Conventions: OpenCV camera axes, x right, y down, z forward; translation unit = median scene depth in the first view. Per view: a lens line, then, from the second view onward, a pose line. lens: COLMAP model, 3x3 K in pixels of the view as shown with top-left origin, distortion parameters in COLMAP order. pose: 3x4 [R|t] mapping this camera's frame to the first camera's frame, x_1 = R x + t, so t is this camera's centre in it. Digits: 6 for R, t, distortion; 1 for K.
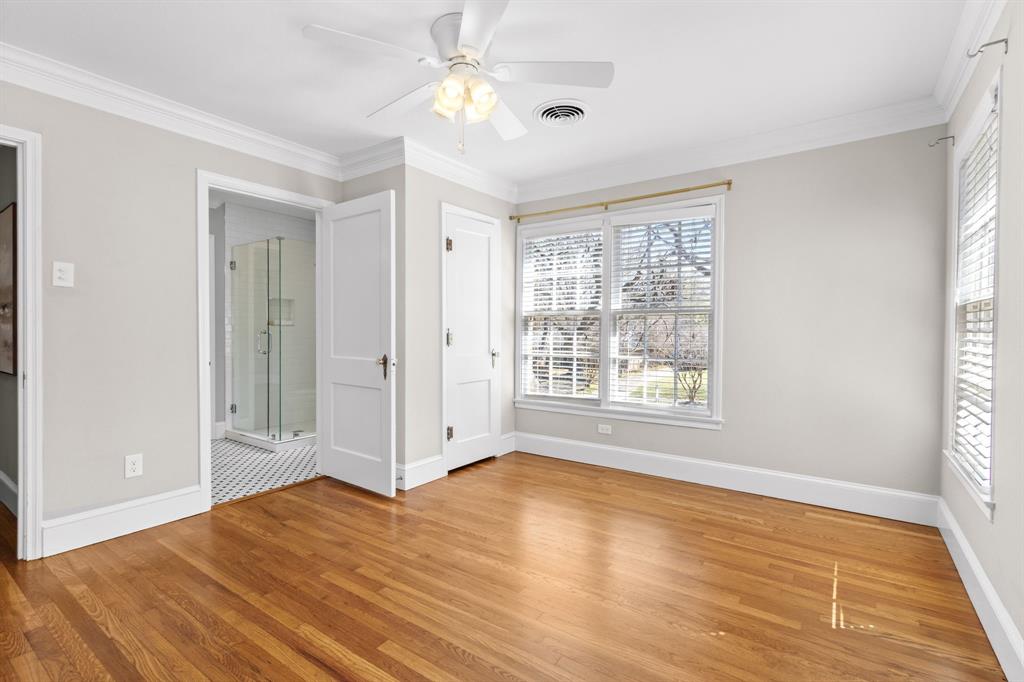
lens RADIAL K [[480.3, 0, 512.0], [0, 480.3, 335.8], [0, 0, 1]] dist [0.001125, 0.000009]
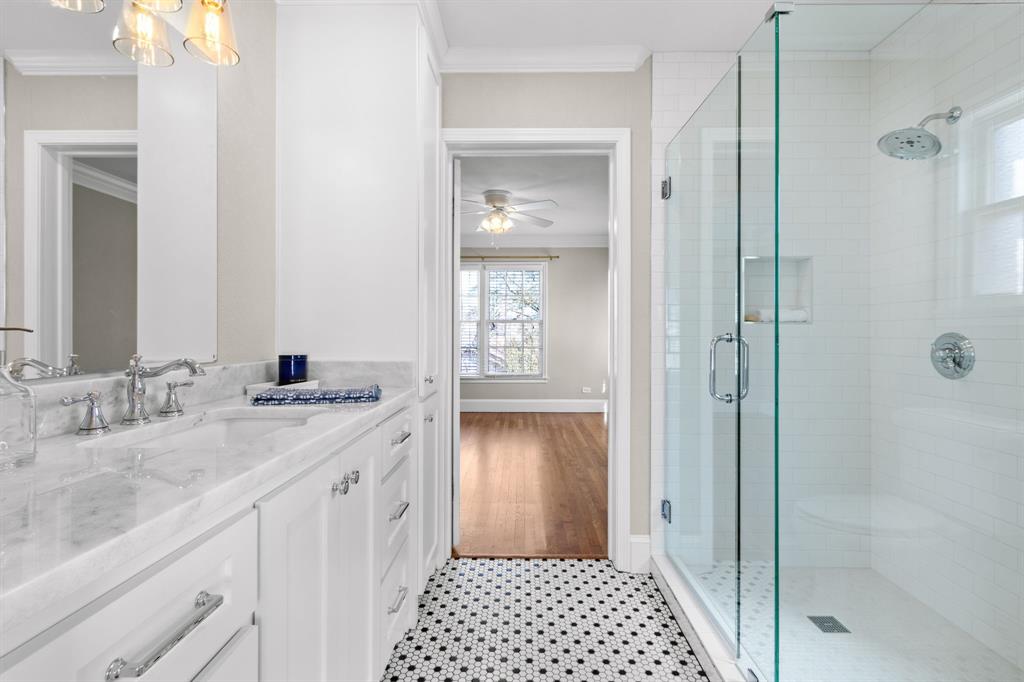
lens RADIAL K [[480.3, 0, 513.2], [0, 480.3, 335.4], [0, 0, 1]] dist [0.001125, 0.000009]
pose [[0.580714, -0.003599, -0.814100, -0.291047], [-0.008145, 0.999915, -0.010230, -0.003389], [0.814067, 0.012571, 0.580635, 0.605389]]
